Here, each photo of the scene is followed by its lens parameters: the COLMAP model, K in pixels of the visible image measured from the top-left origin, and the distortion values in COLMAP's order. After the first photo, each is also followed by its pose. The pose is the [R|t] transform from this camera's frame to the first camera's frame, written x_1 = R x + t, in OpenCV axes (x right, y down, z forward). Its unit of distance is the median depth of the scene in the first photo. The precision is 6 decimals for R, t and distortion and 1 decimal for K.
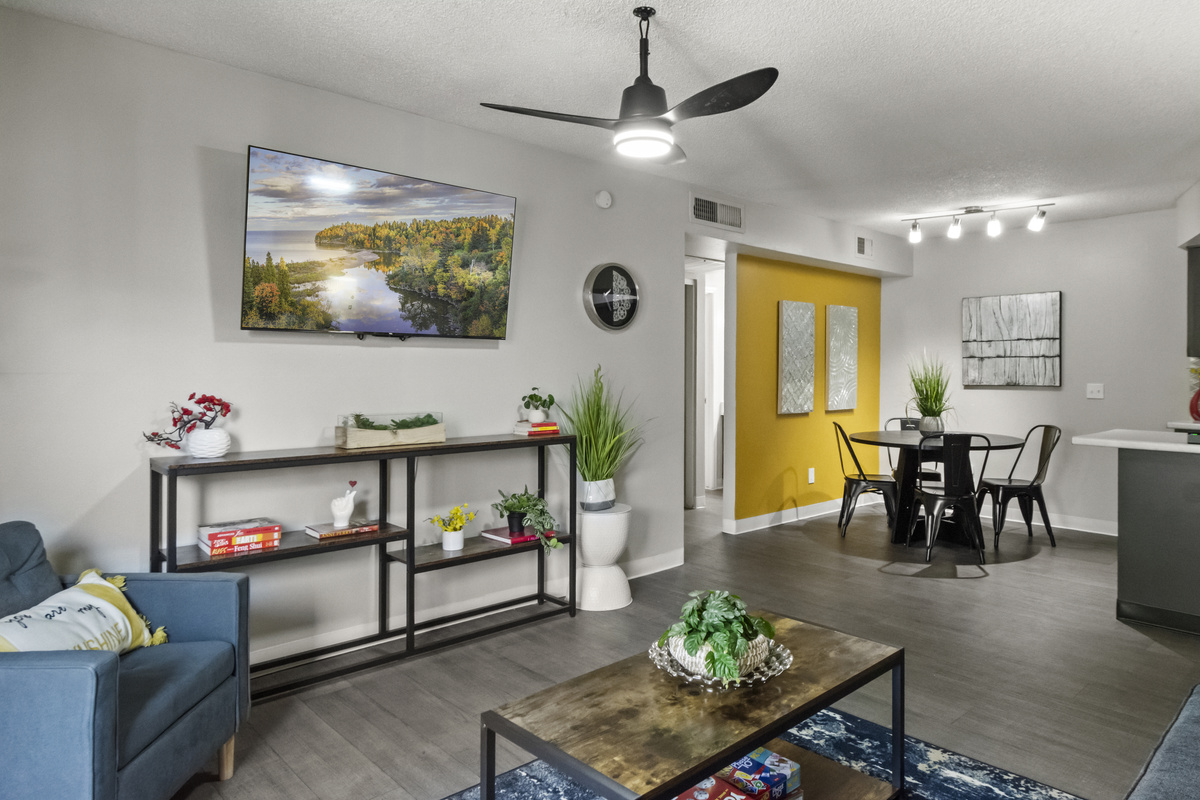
lens RADIAL K [[753.9, 0, 620.0], [0, 753.9, 377.0], [0, 0, 1]] dist [0.009526, 0.000831]
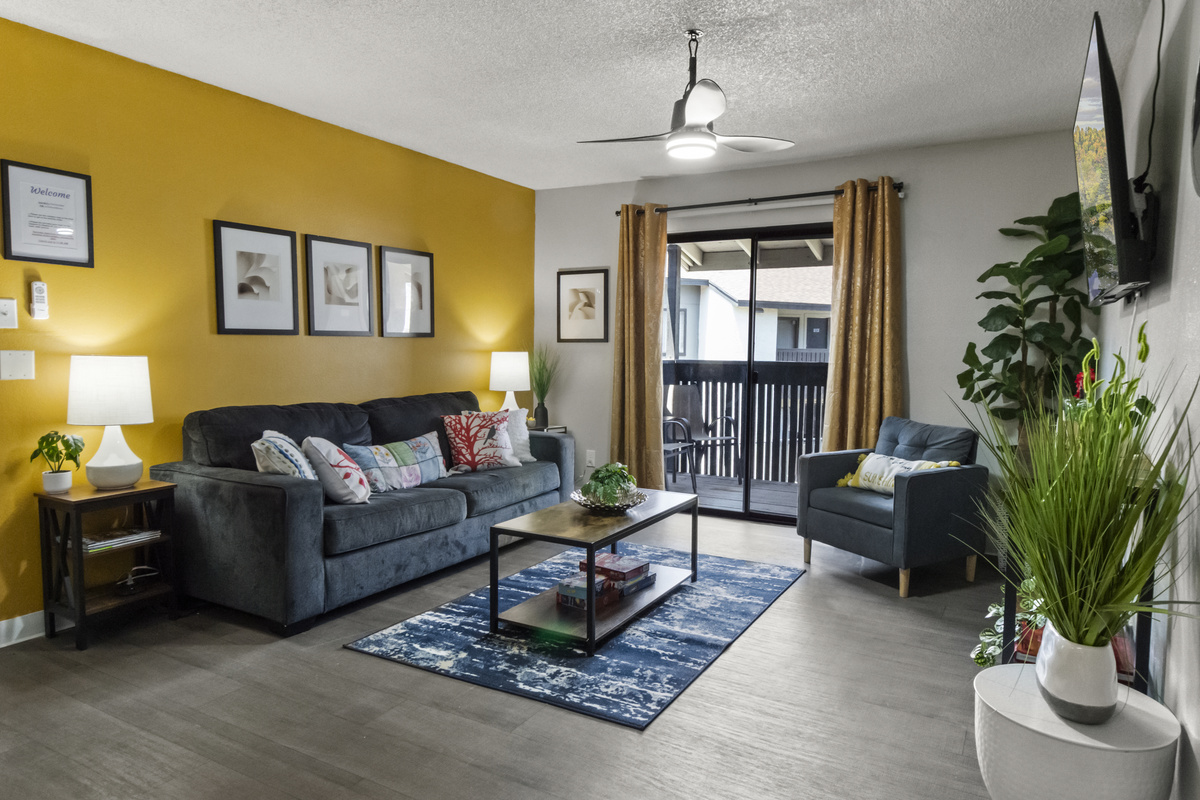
lens RADIAL K [[737.6, 0, 620.4], [0, 737.6, 405.3], [0, 0, 1]] dist [0.012805, -0.003054]
pose [[-0.950587, 0.011460, -0.310245, 0.243435], [-0.017165, 0.995850, 0.089377, -0.004593], [0.309982, 0.090286, -0.946446, 1.017389]]
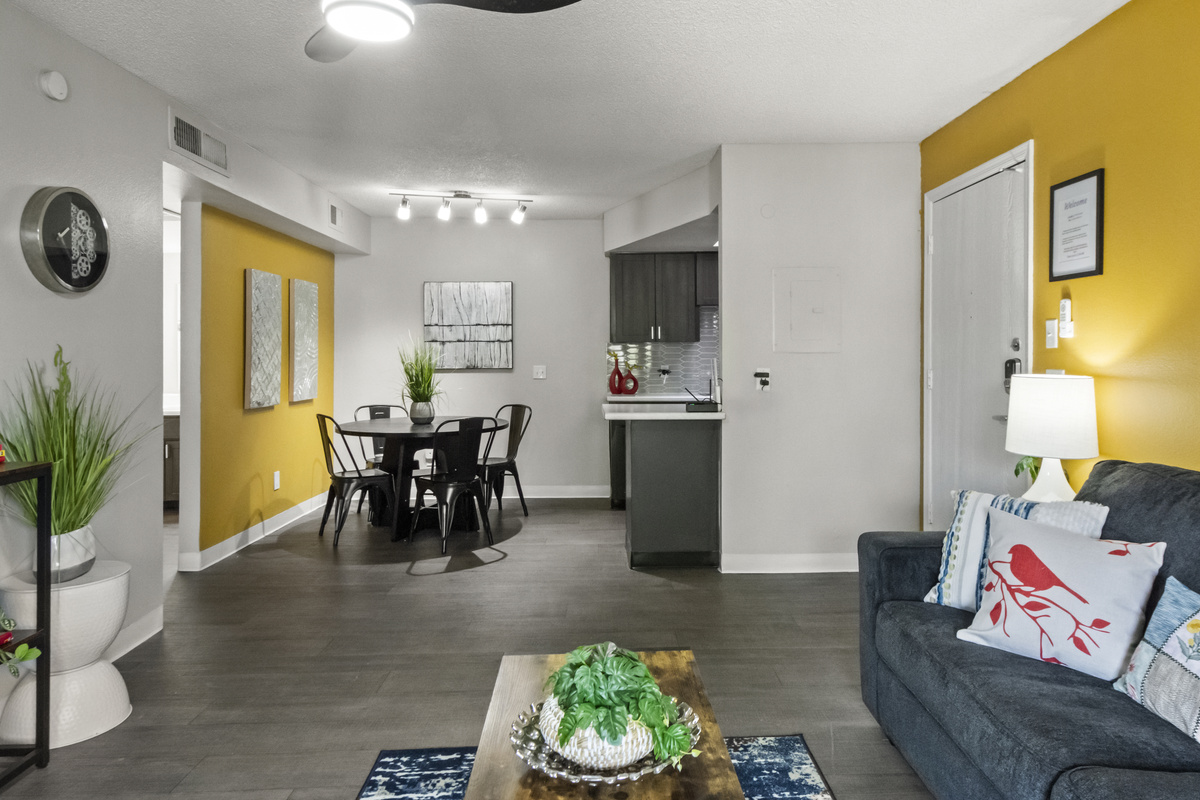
lens RADIAL K [[758.4, 0, 625.1], [0, 758.4, 354.9], [0, 0, 1]] dist [0.021425, -0.001090]
pose [[0.656612, -0.004208, 0.754217, -0.162784], [0.011936, 0.999917, -0.004812, -0.000211], [-0.754134, 0.012162, 0.656607, 0.184337]]
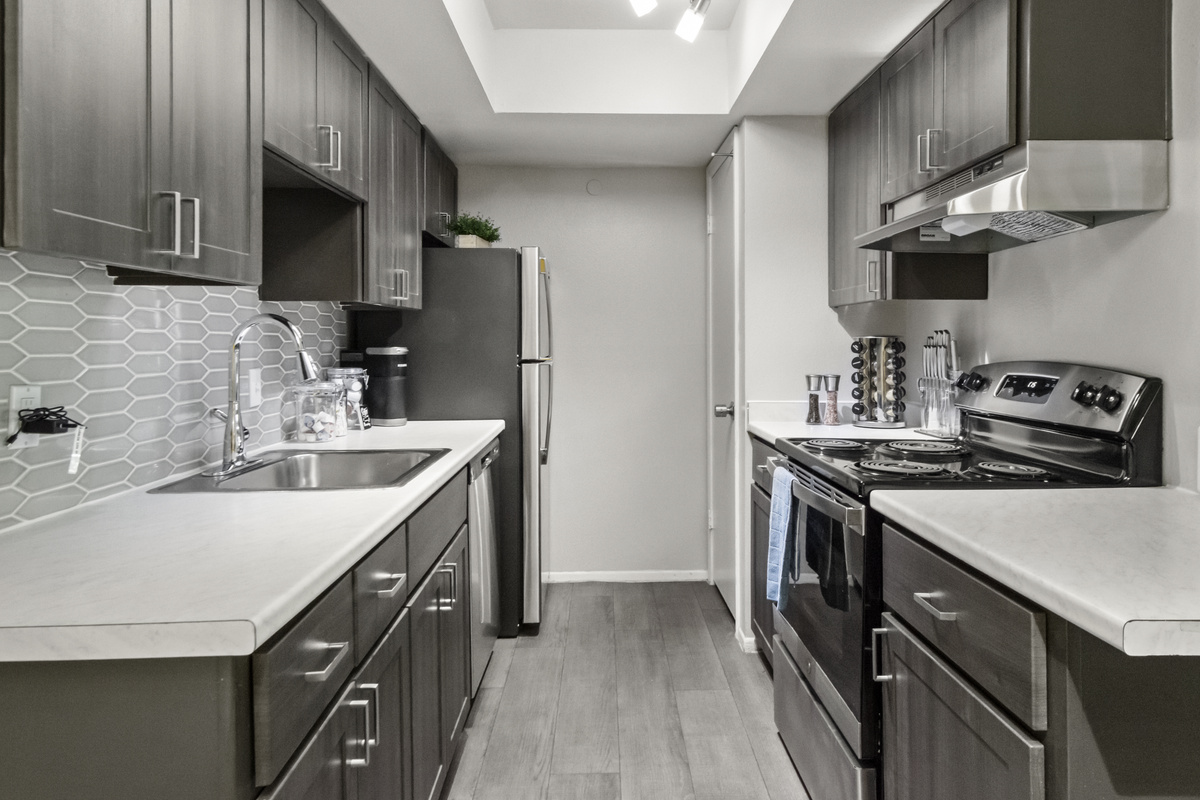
lens RADIAL K [[766.0, 0, 617.2], [0, 766.0, 338.2], [0, 0, 1]] dist [0.013409, -0.002029]
pose [[-0.750803, 0.001632, 0.660524, 0.532737], [0.005806, 0.999975, 0.004129, -0.004988], [-0.660501, 0.006935, -0.750793, 1.057449]]
